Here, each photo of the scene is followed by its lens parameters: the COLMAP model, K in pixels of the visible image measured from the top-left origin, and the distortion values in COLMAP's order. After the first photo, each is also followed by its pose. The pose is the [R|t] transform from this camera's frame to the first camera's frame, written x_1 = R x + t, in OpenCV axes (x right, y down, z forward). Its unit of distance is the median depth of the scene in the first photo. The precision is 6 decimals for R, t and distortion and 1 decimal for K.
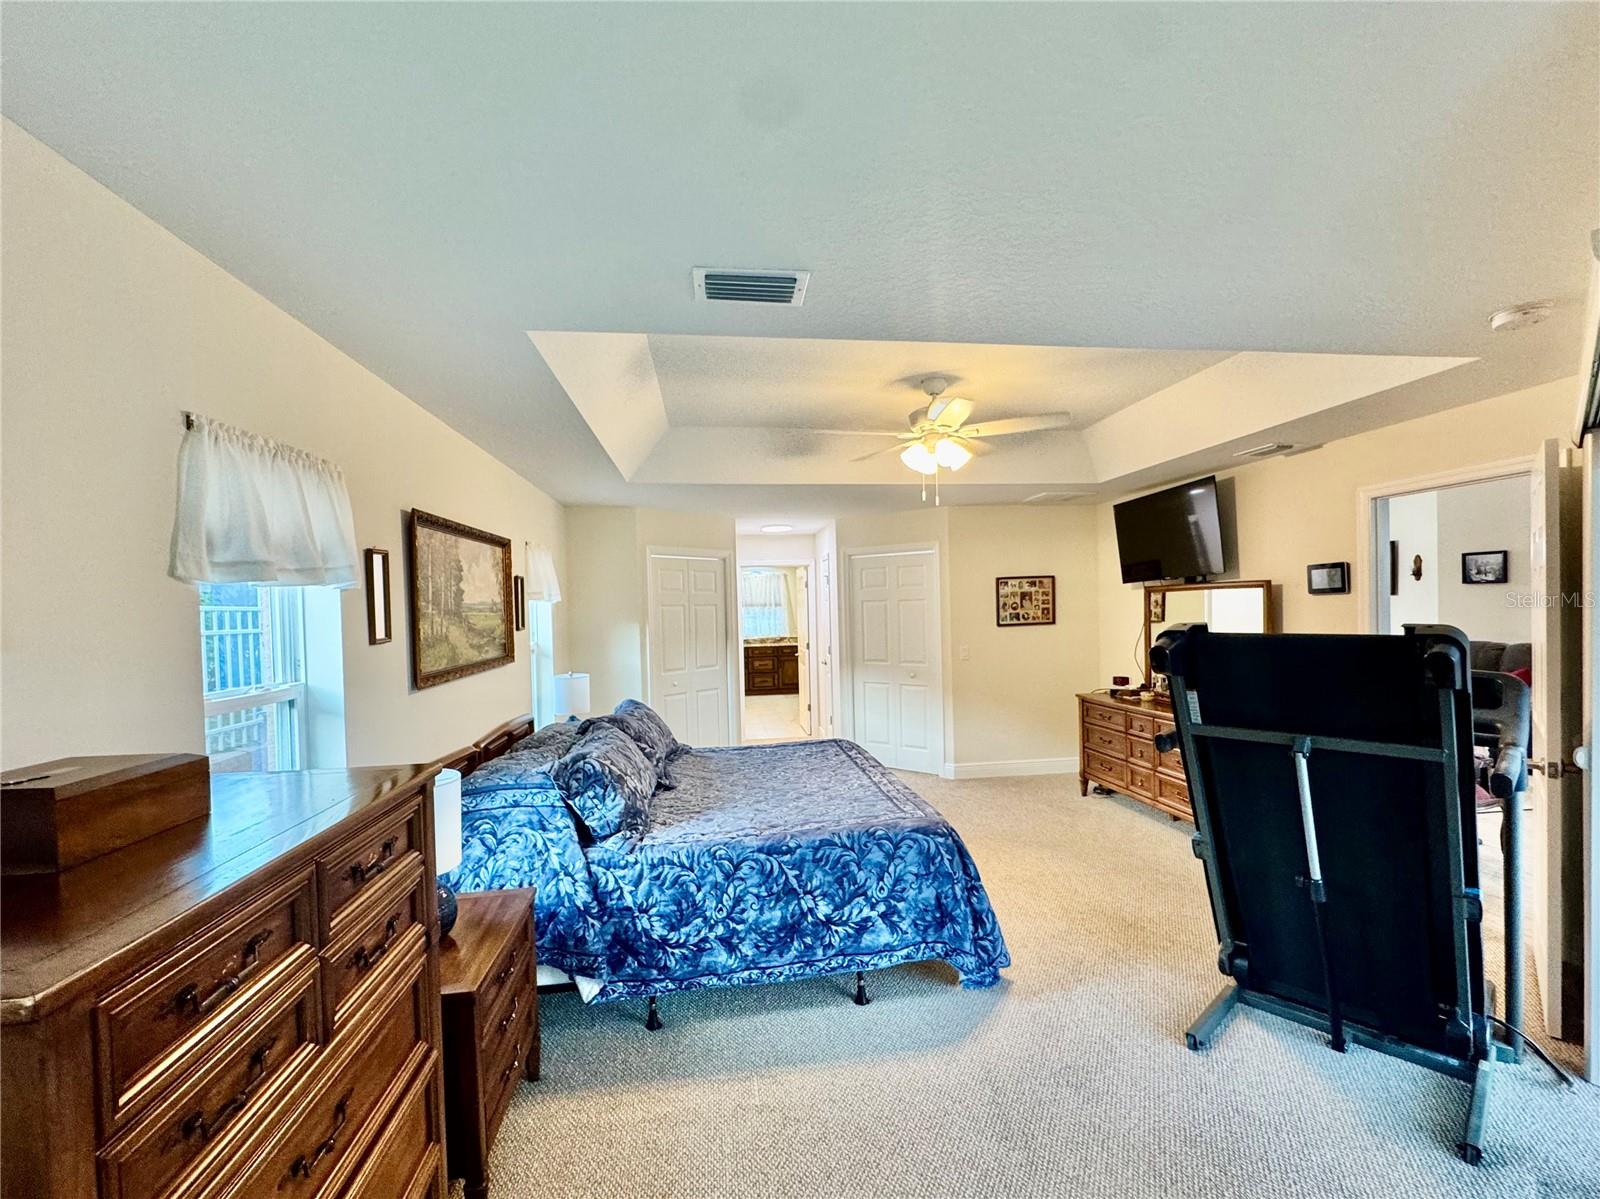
lens RADIAL K [[702.2, 0, 802.5], [0, 702.2, 616.8], [0, 0, 1]] dist [0.001830, 0.000188]
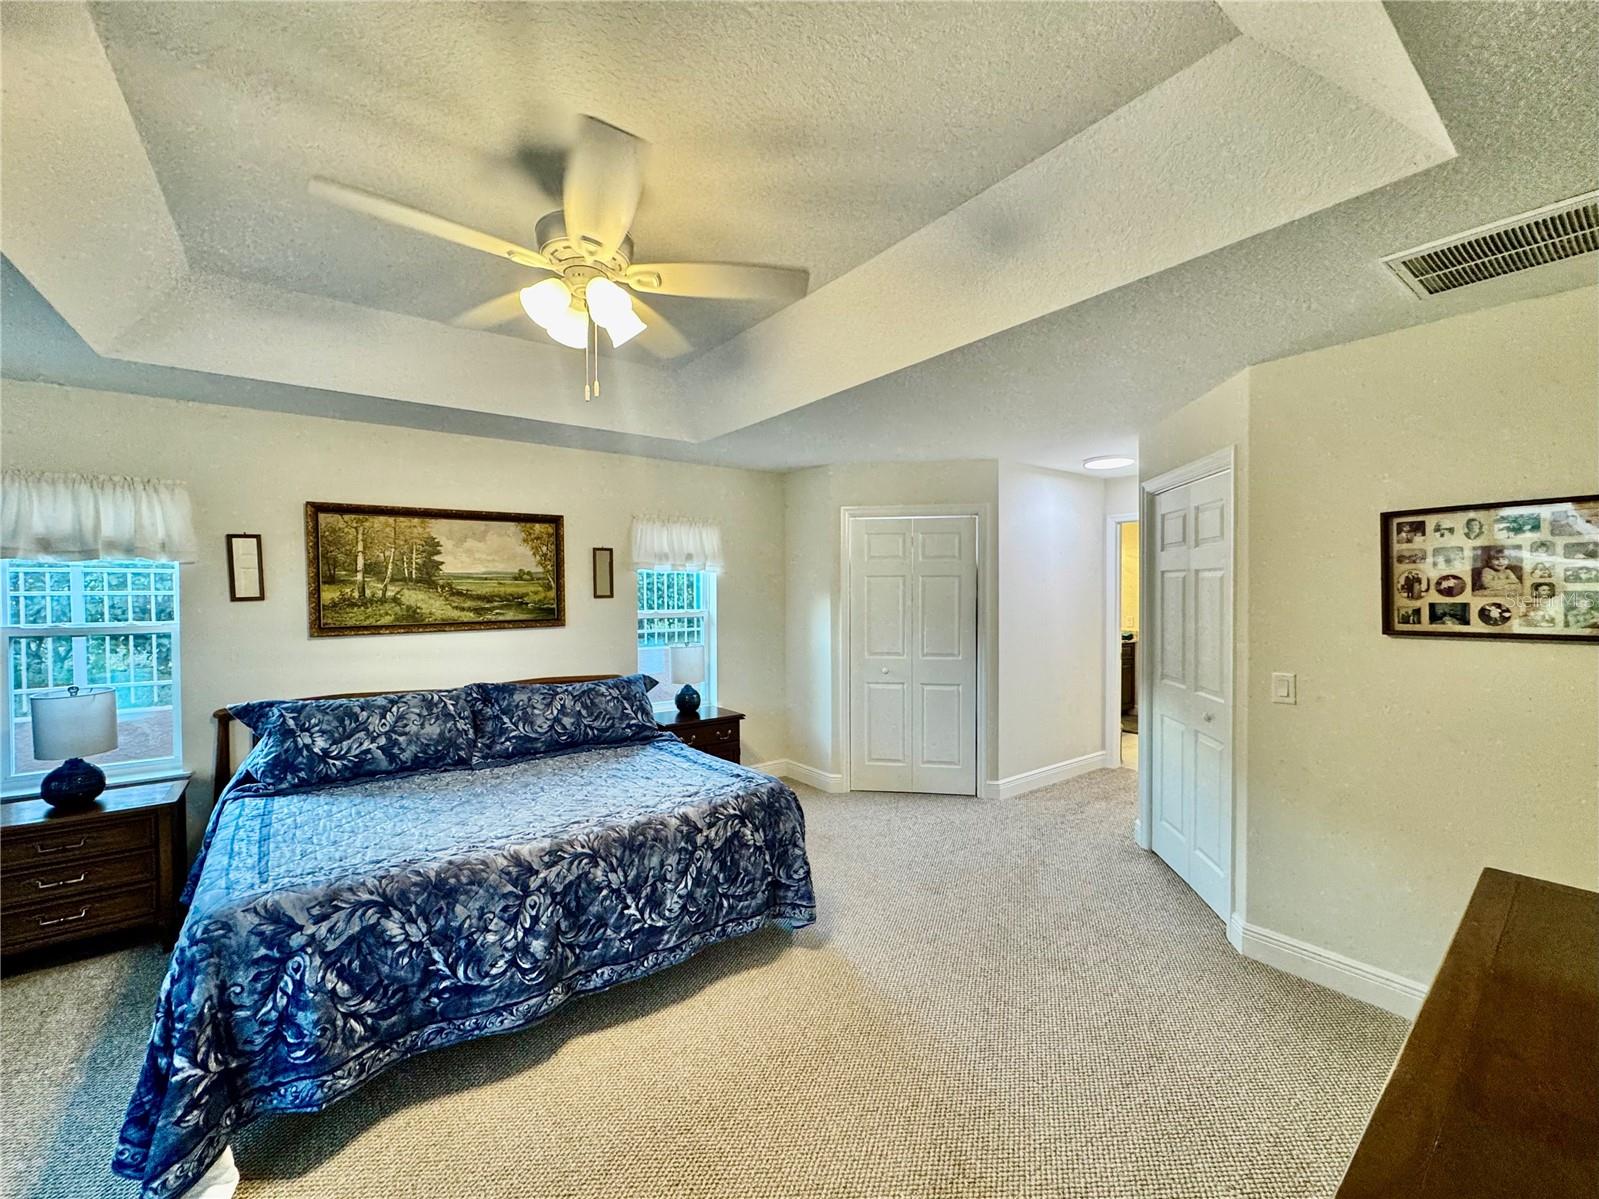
lens RADIAL K [[651.3, 0, 799.5], [0, 651.3, 599.5], [0, 0, 1]] dist [-0.001691, -0.000103]
pose [[0.493205, 0.038761, -0.869049, 0.491635], [-0.020119, 0.999248, 0.033150, -0.013808], [0.869680, 0.001135, 0.493614, 0.594739]]
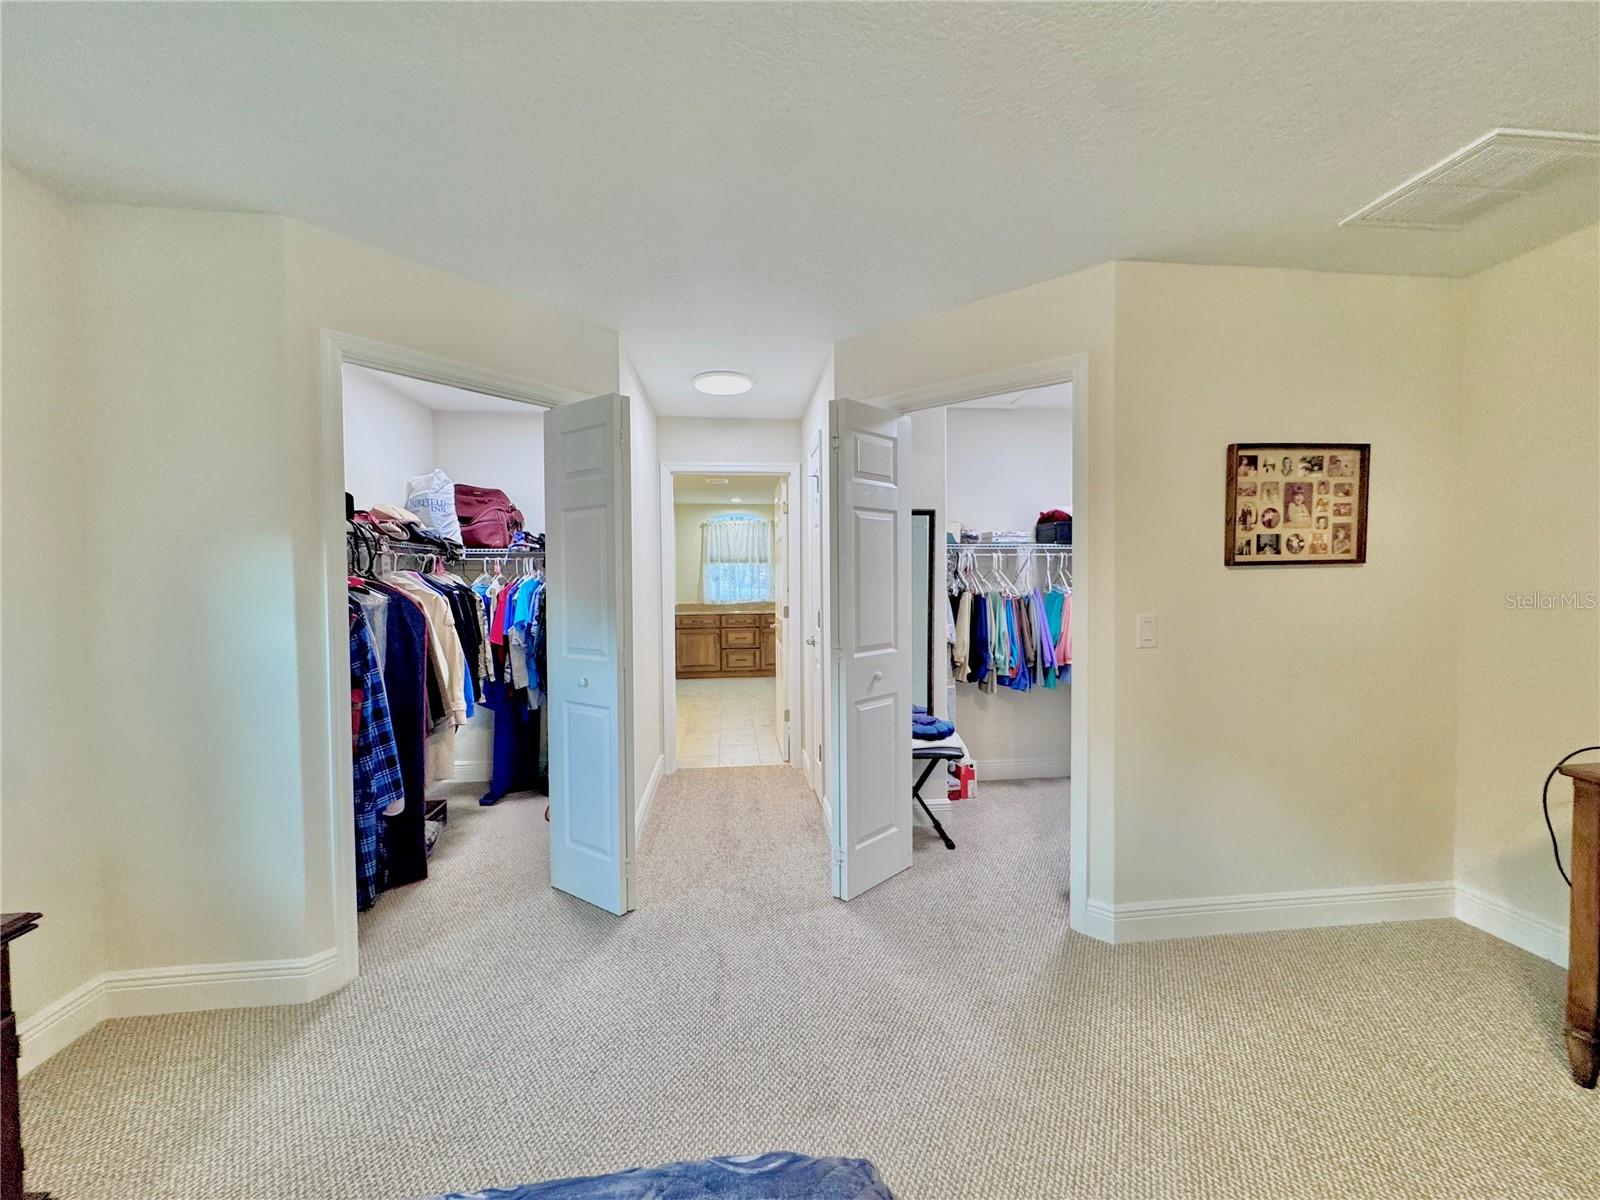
lens RADIAL K [[638.2, 0, 800.0], [0, 638.2, 600.0], [0, 0, 1]] dist [-0.000518, 0.000113]
pose [[0.999711, 0.017629, -0.016359, 0.042072], [-0.017384, 0.999736, 0.015006, 0.035722], [0.016619, -0.014717, 0.999754, 0.709550]]
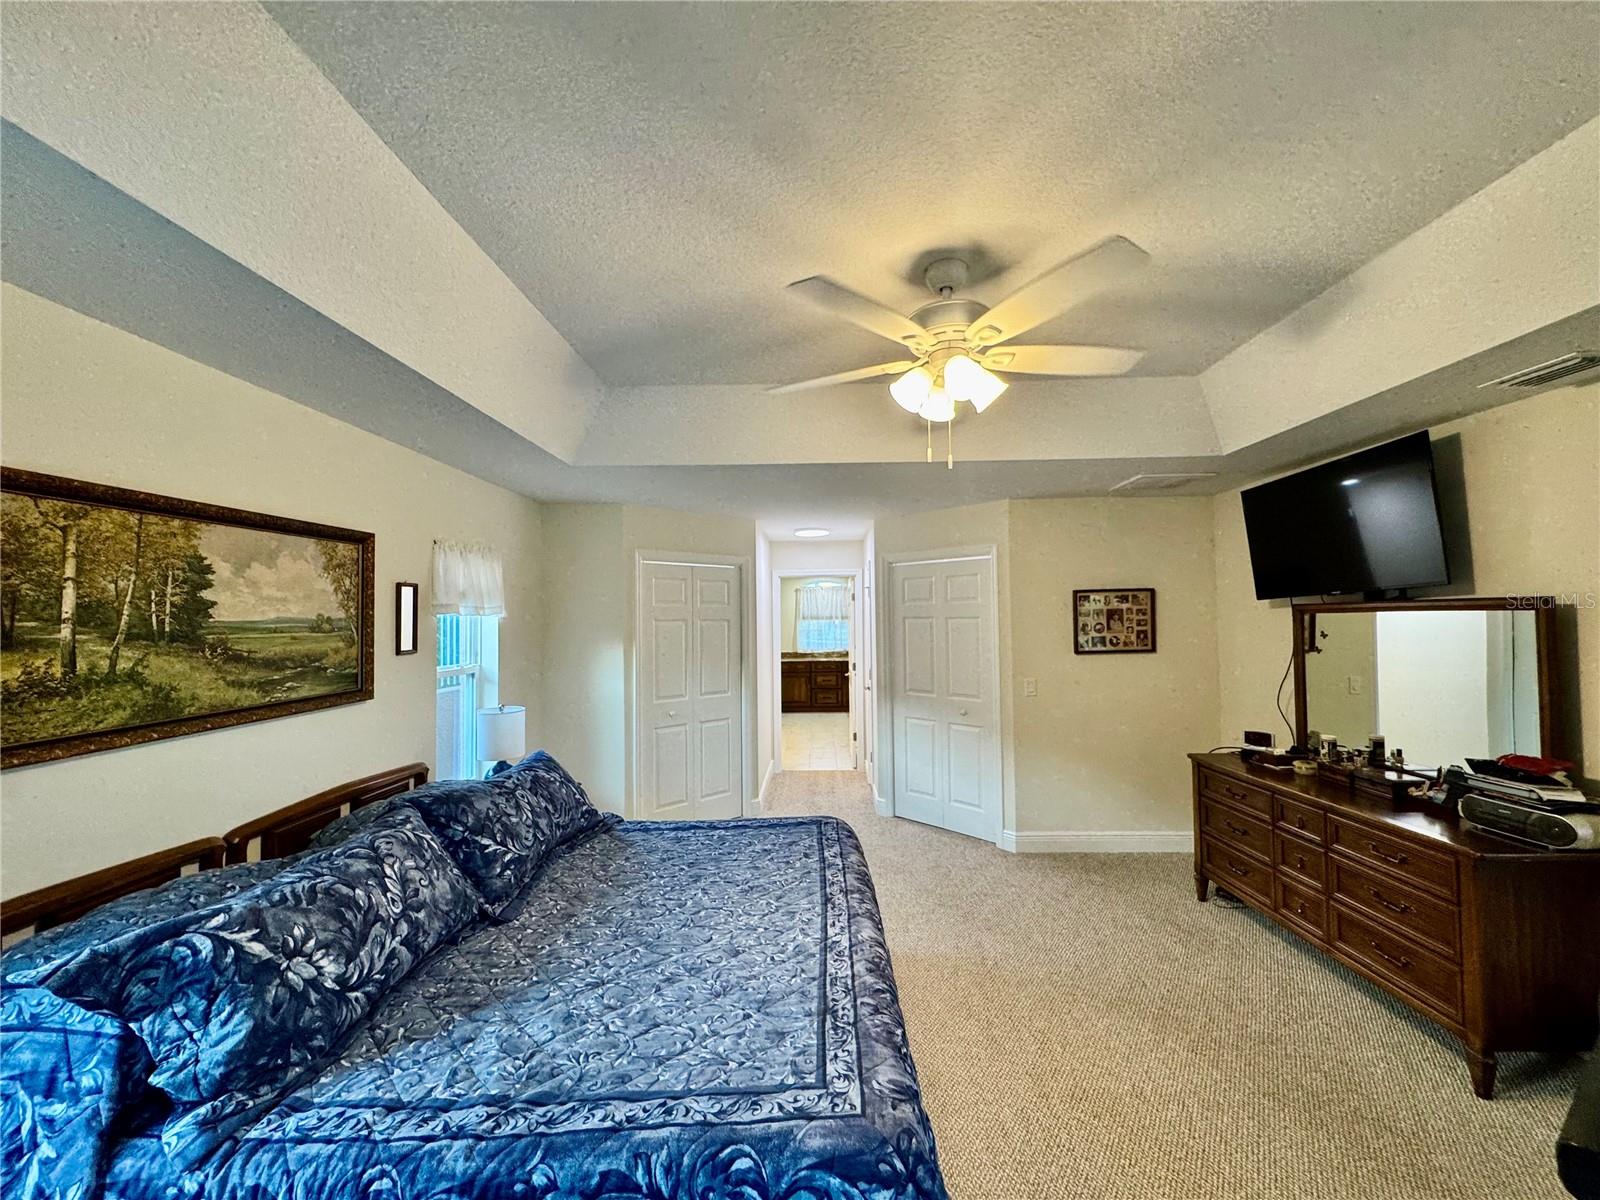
lens RADIAL K [[638.2, 0, 800.0], [0, 638.2, 600.0], [0, 0, 1]] dist [-0.000518, 0.000113]
pose [[0.987465, 0.009318, -0.157564, 0.101334], [-0.015691, 0.999106, -0.039248, -0.014839], [0.157058, 0.041228, 0.986728, 0.294557]]
